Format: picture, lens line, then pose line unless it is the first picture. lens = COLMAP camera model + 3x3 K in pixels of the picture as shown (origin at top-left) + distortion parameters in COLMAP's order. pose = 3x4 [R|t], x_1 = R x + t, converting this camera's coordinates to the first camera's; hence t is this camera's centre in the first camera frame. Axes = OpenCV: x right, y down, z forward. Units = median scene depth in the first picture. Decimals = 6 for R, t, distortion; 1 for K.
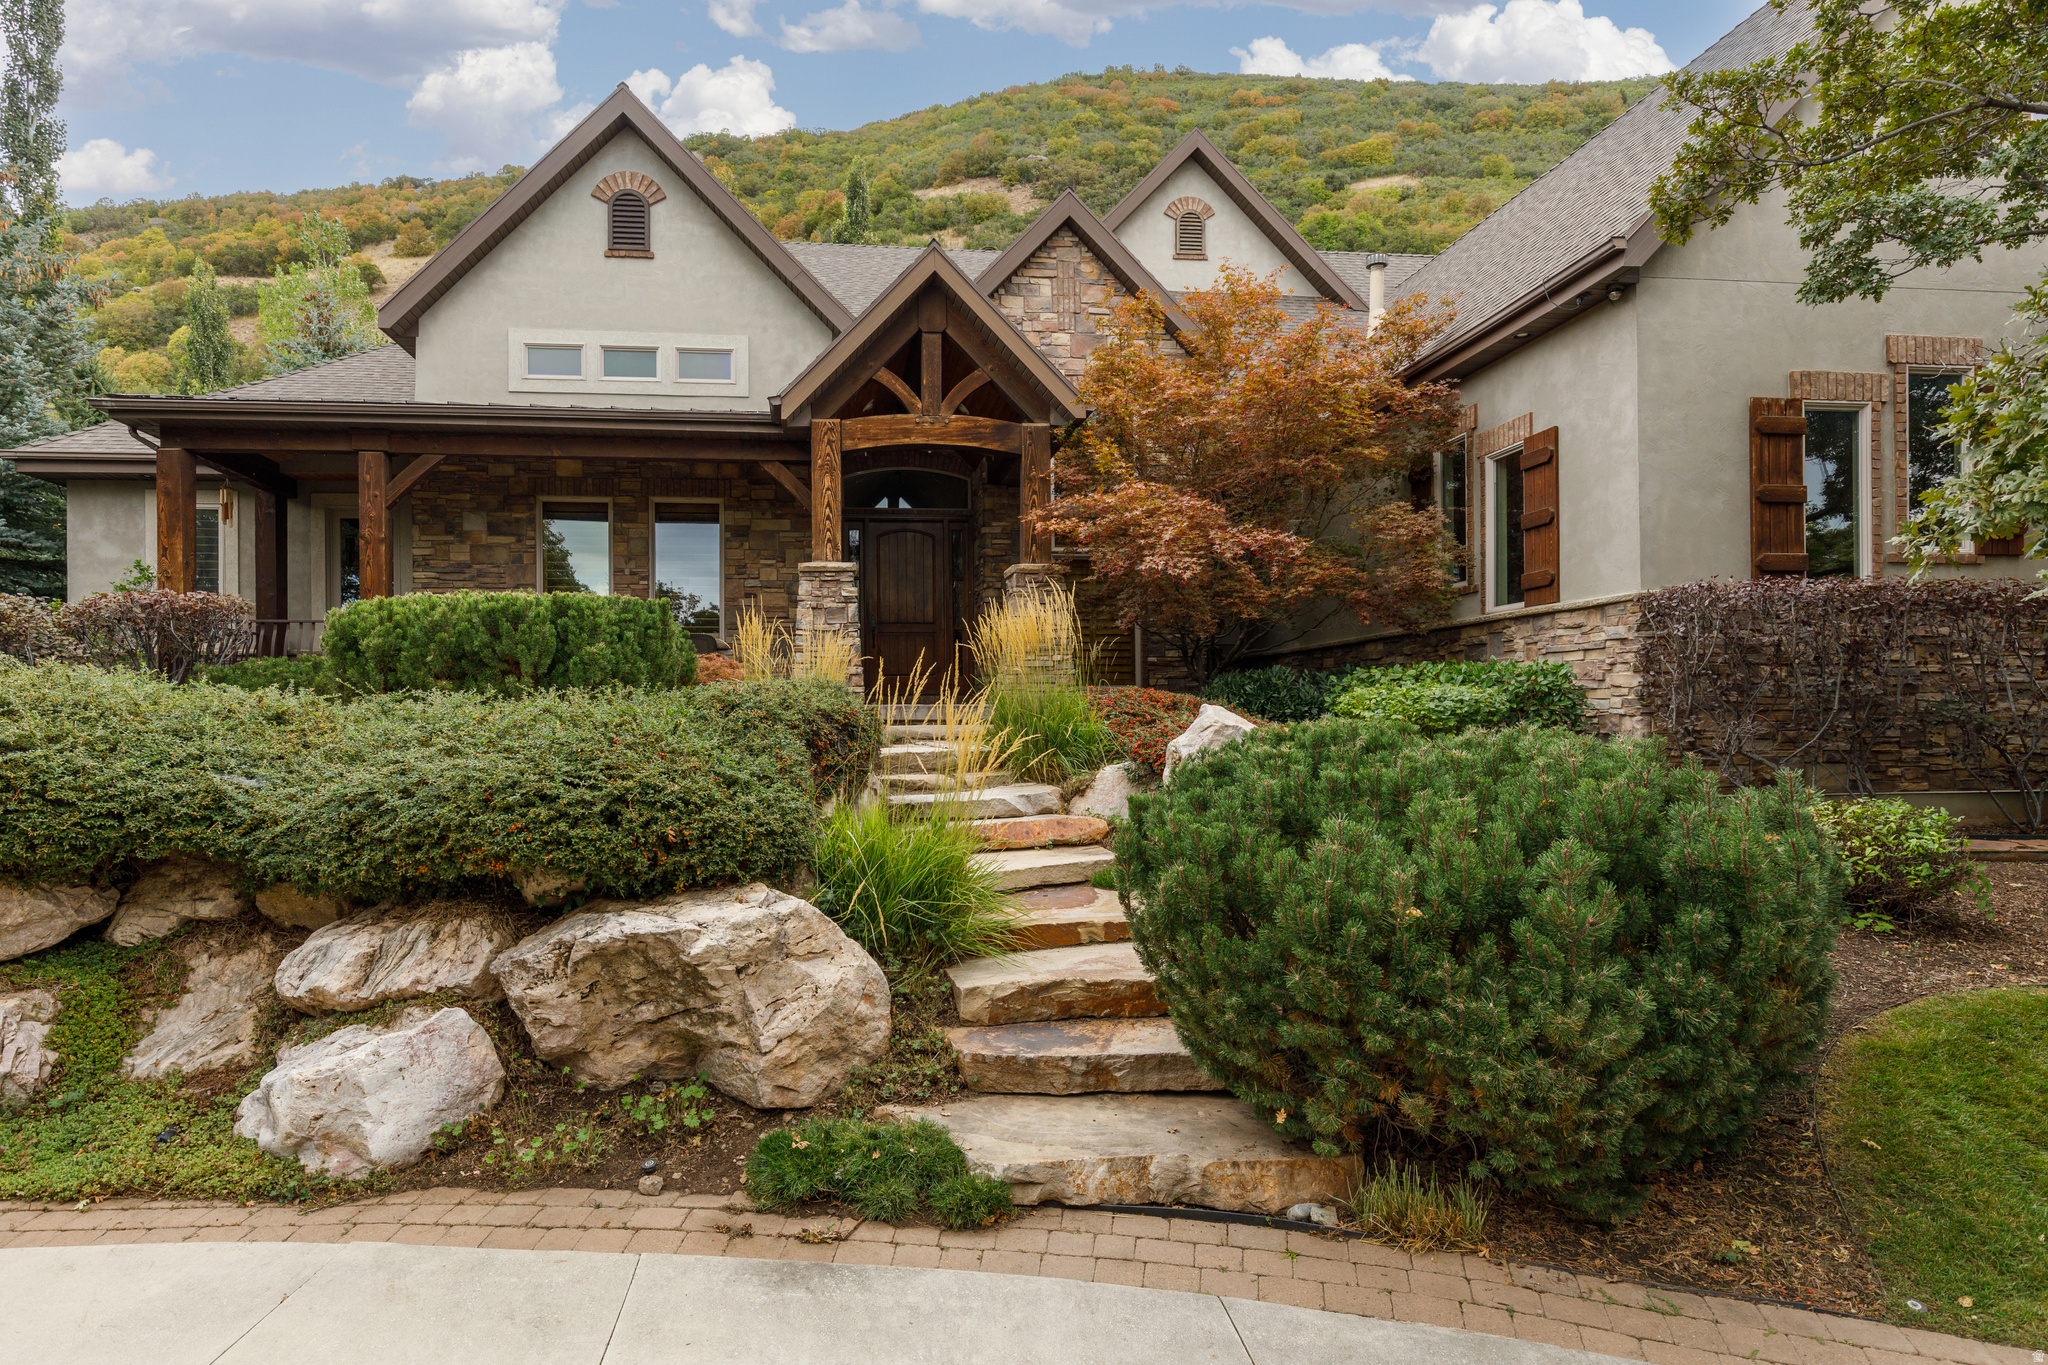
lens RADIAL K [[1124.5, 0, 1018.5], [0, 1124.5, 717.4], [0, 0, 1]] dist [-0.001394, -0.000605]
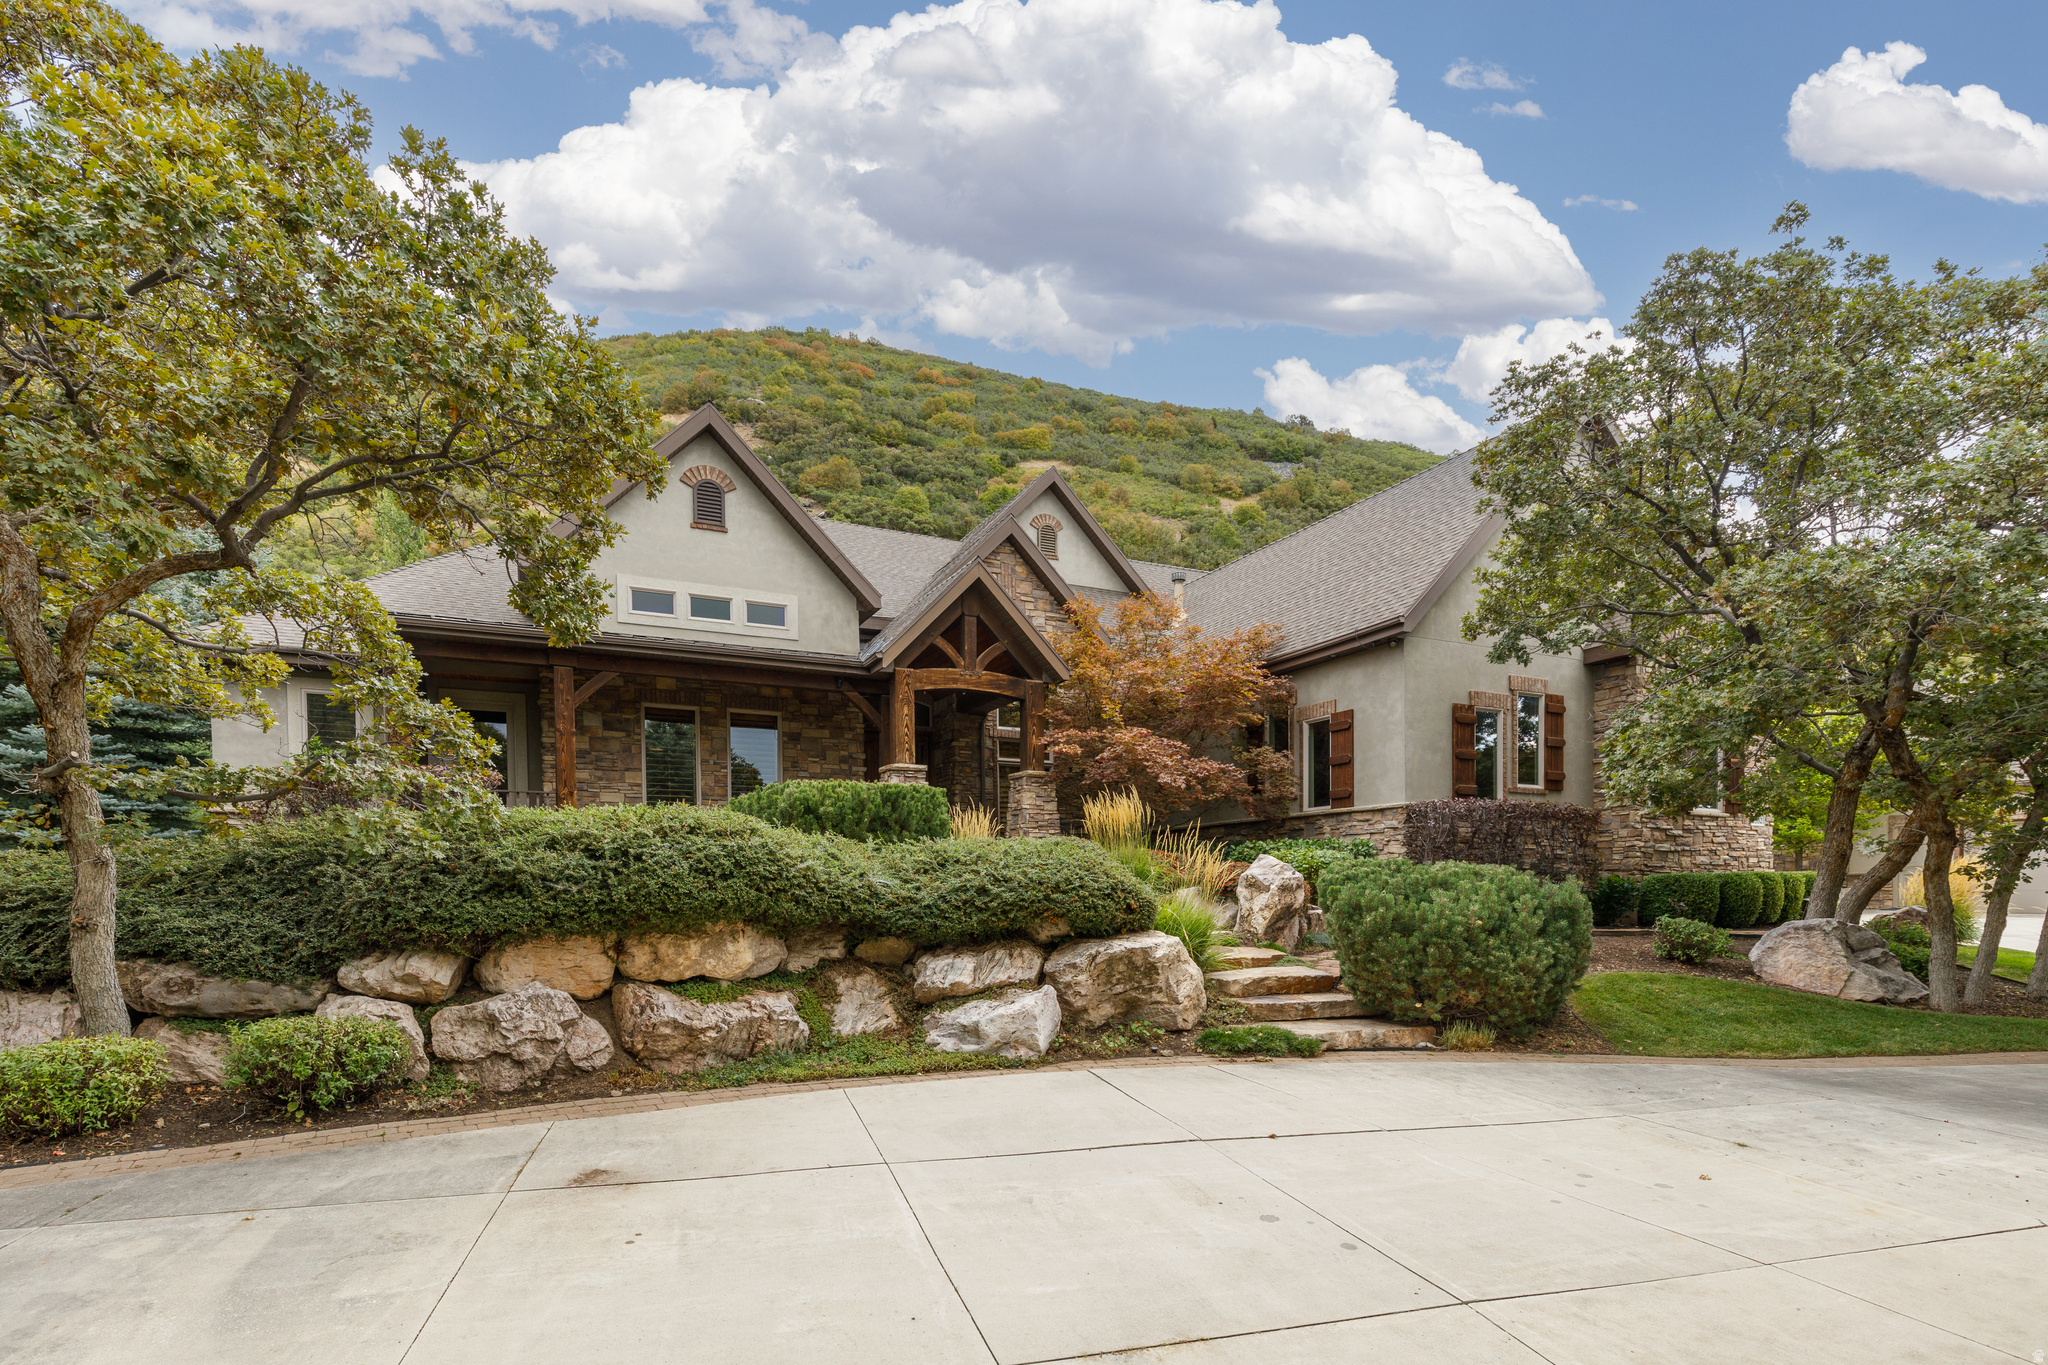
lens RADIAL K [[973.7, 0, 989.4], [0, 973.7, 894.3], [0, 0, 1]] dist [0.007029, -0.000042]
pose [[0.958286, 0.006280, 0.285741, -0.537514], [-0.006716, 0.999977, 0.000544, 0.041679], [-0.285731, -0.002441, 0.958307, -0.340686]]
